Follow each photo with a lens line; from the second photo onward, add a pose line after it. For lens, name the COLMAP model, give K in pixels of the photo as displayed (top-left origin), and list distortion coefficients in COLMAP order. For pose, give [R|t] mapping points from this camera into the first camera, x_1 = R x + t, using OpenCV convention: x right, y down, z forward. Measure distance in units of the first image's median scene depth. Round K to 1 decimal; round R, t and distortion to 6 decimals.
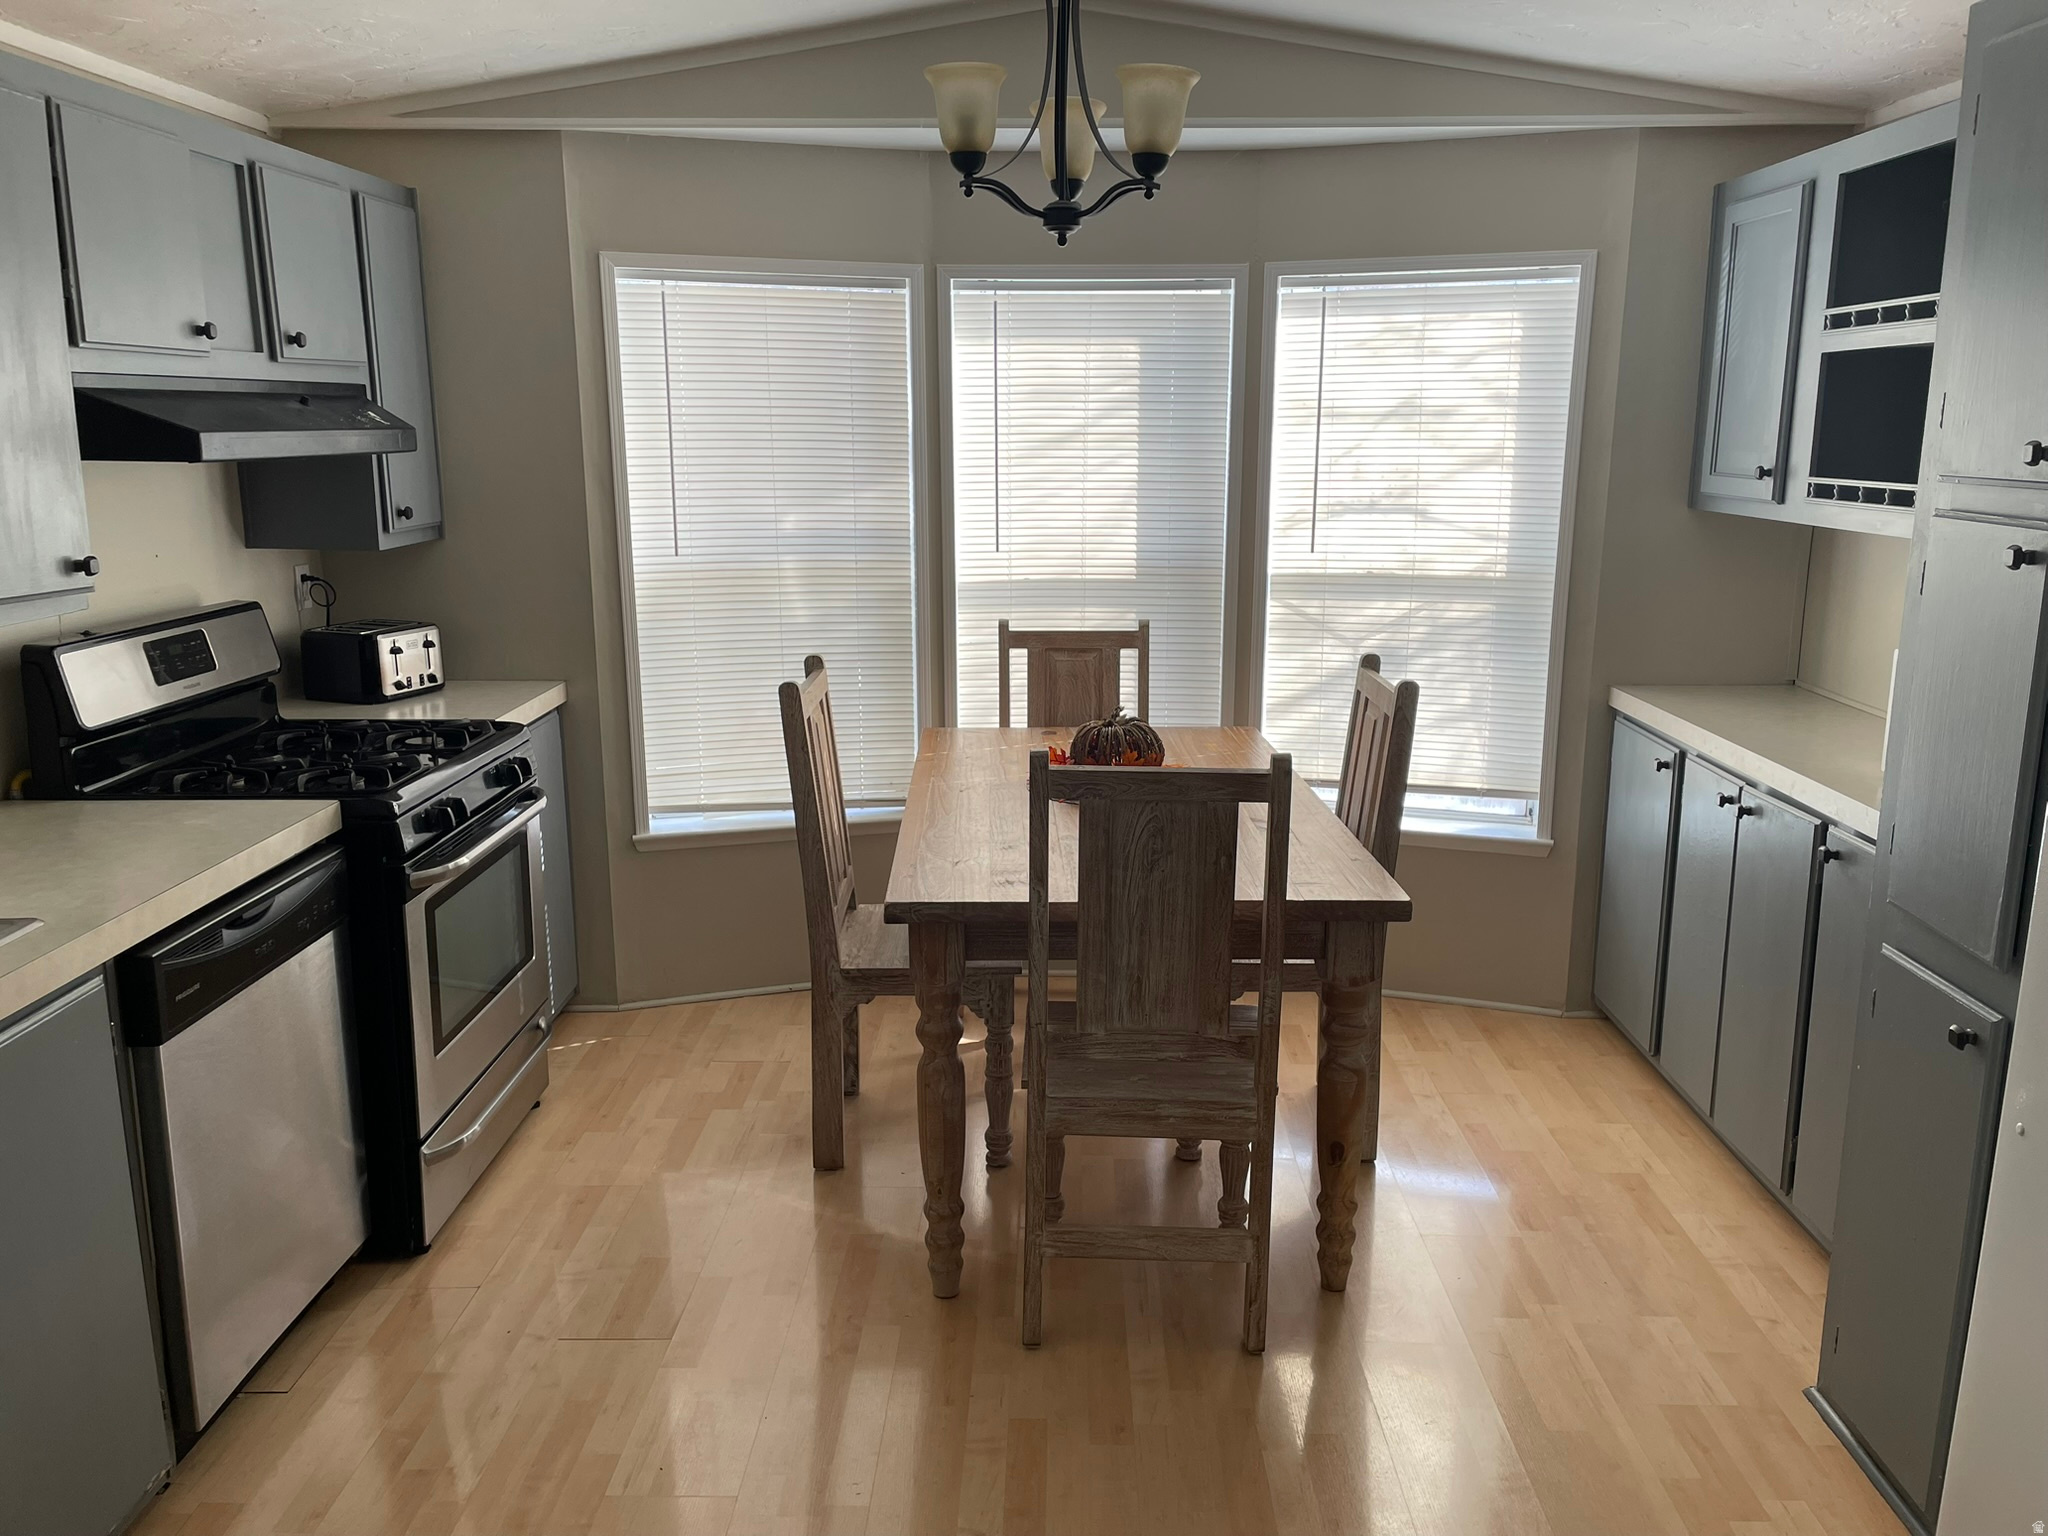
lens RADIAL K [[1539.7, 0, 1037.1], [0, 1539.7, 750.1], [0, 0, 1]] dist [0.092641, -0.113361]
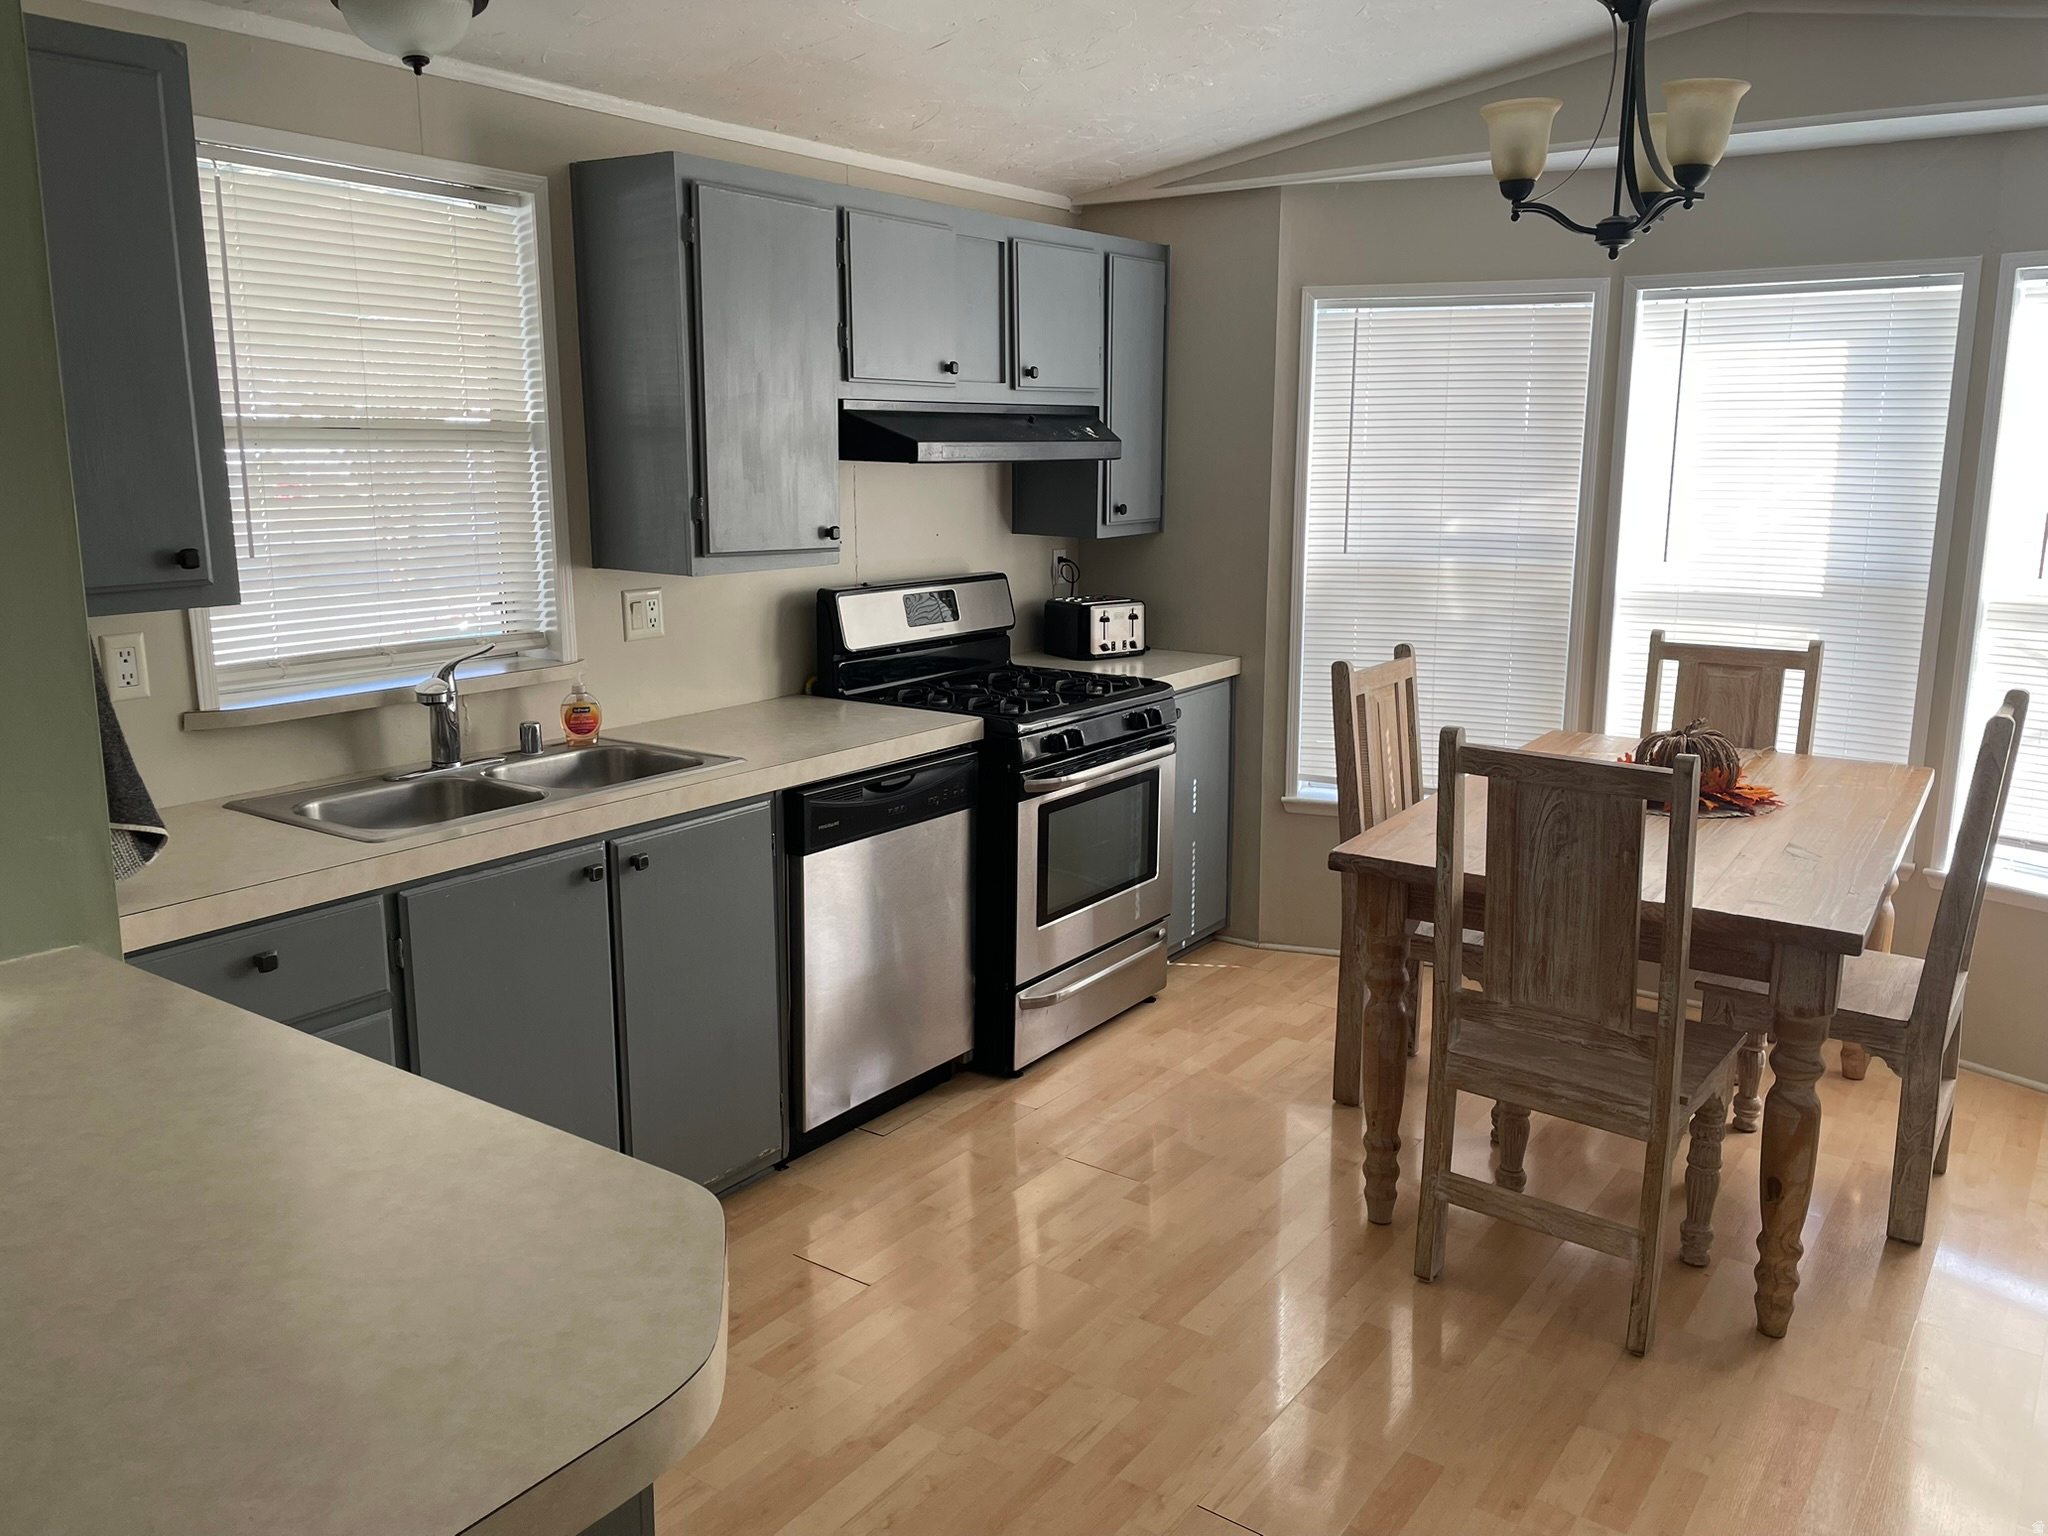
lens RADIAL K [[1539.7, 0, 1039.7], [0, 1539.7, 747.1], [0, 0, 1]] dist [0.092641, -0.113361]
pose [[0.823667, 0.112529, -0.555797, 0.251451], [-0.119901, 0.992513, 0.023261, 0.015950], [0.554253, 0.047482, 0.830993, -0.050448]]
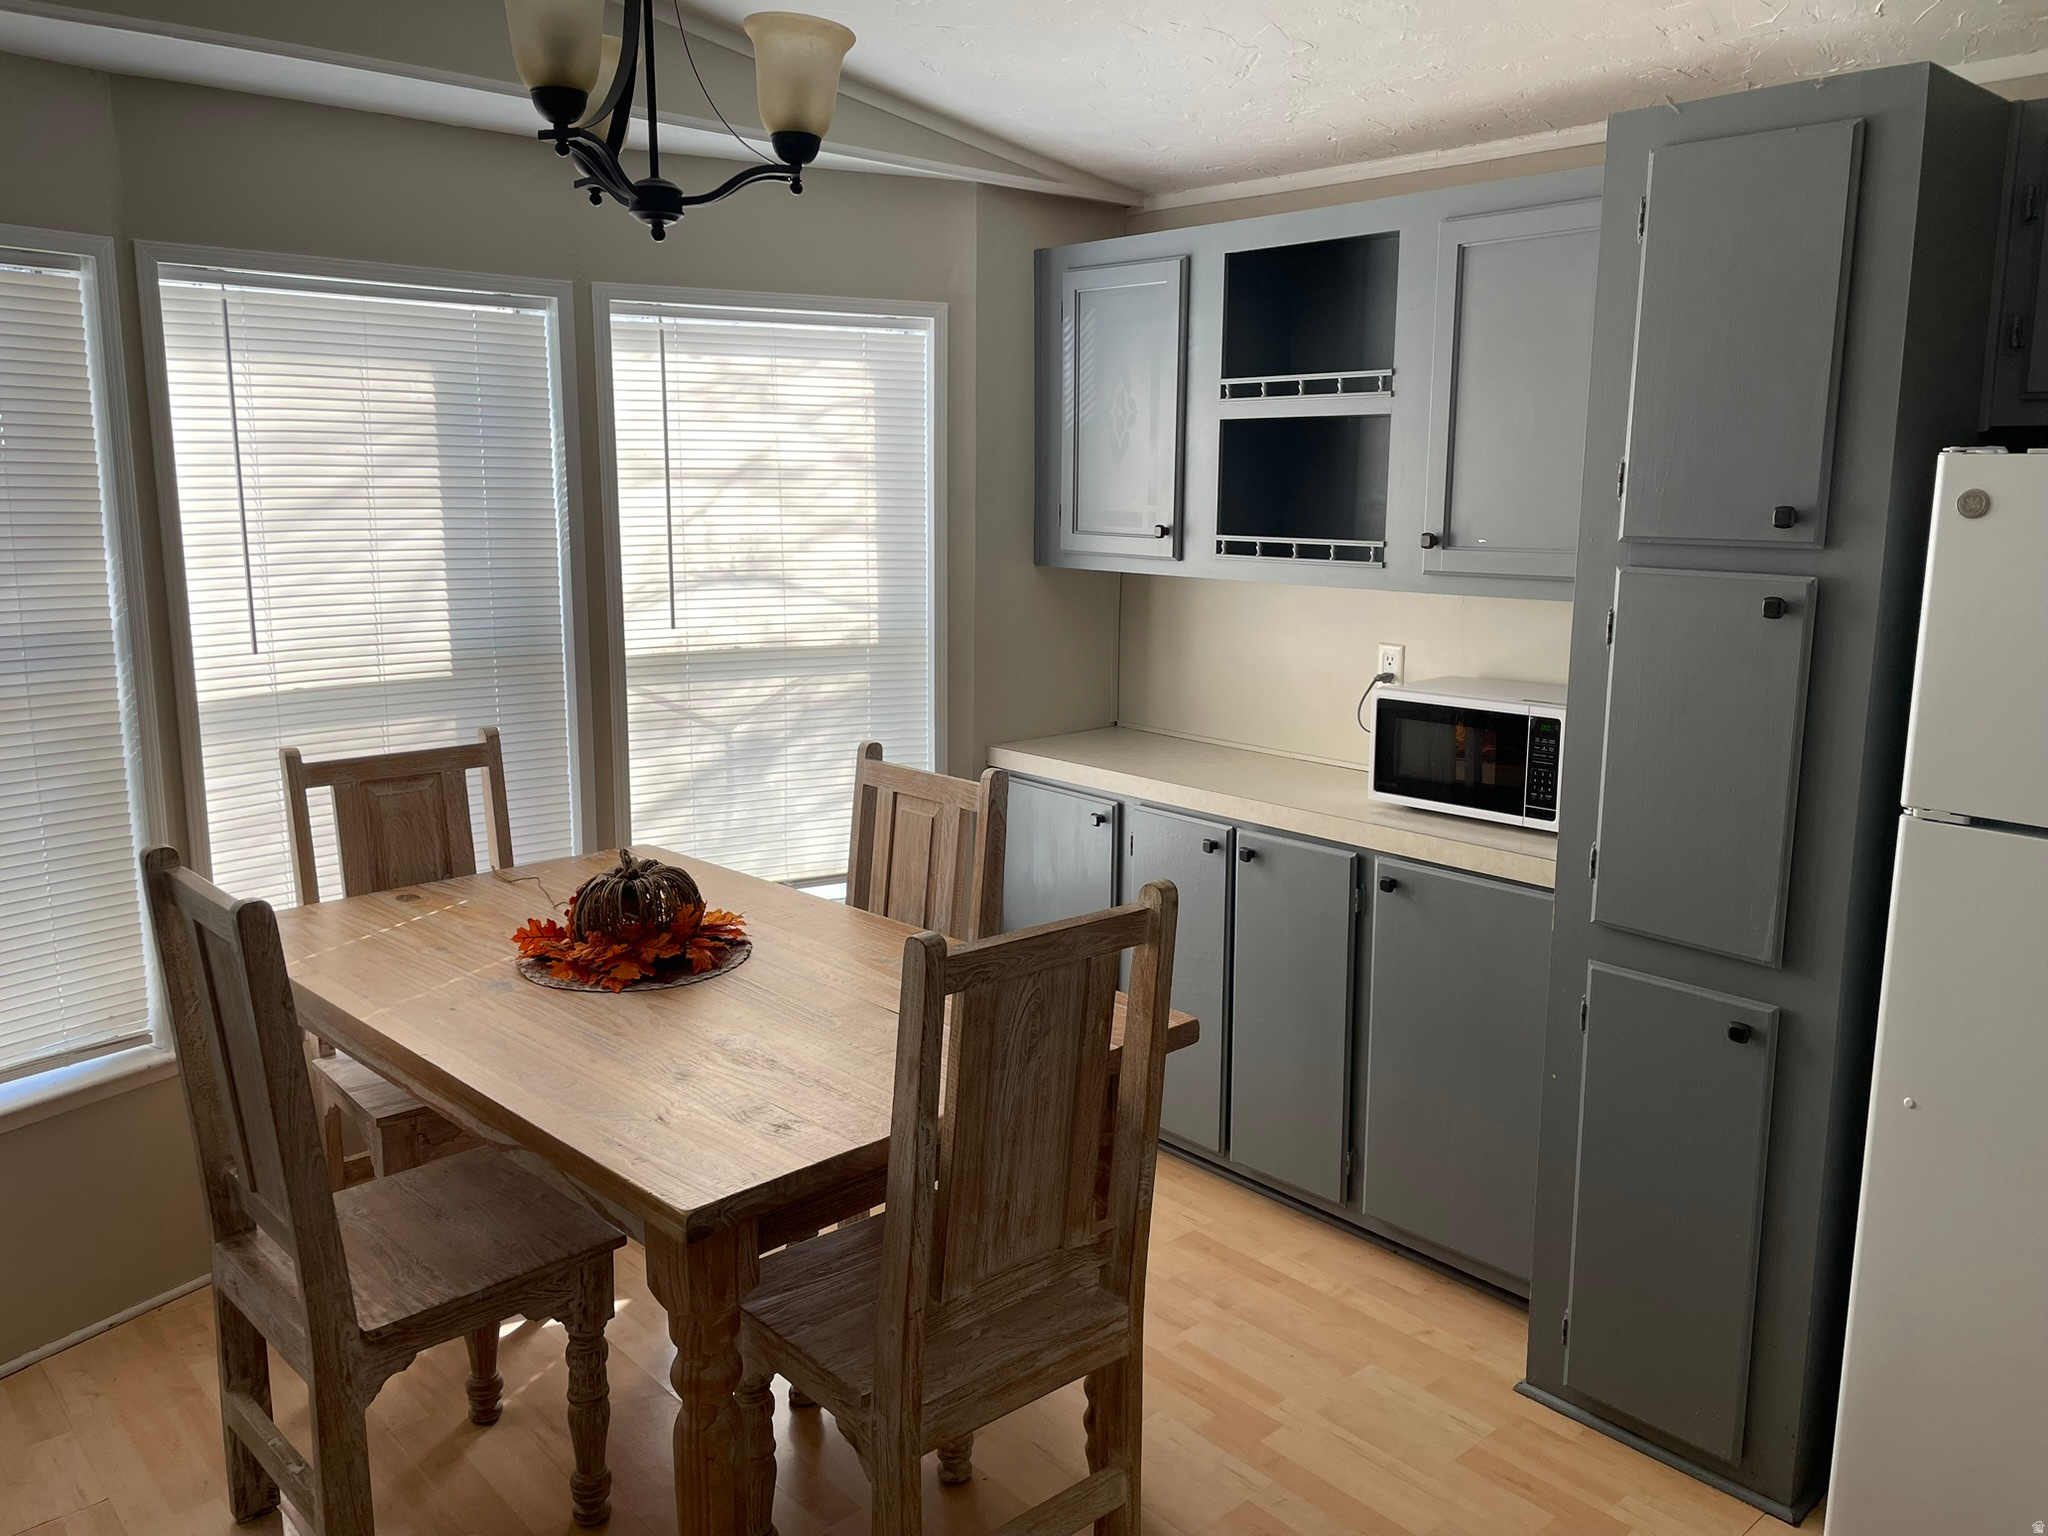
lens RADIAL K [[1539.7, 0, 1044.5], [0, 1539.7, 745.8], [0, 0, 1]] dist [0.092641, -0.113361]
pose [[0.729375, -0.115000, 0.674379, -0.294272], [0.134985, 0.990582, 0.022928, -0.065811], [-0.670665, 0.074308, 0.738029, 0.285000]]
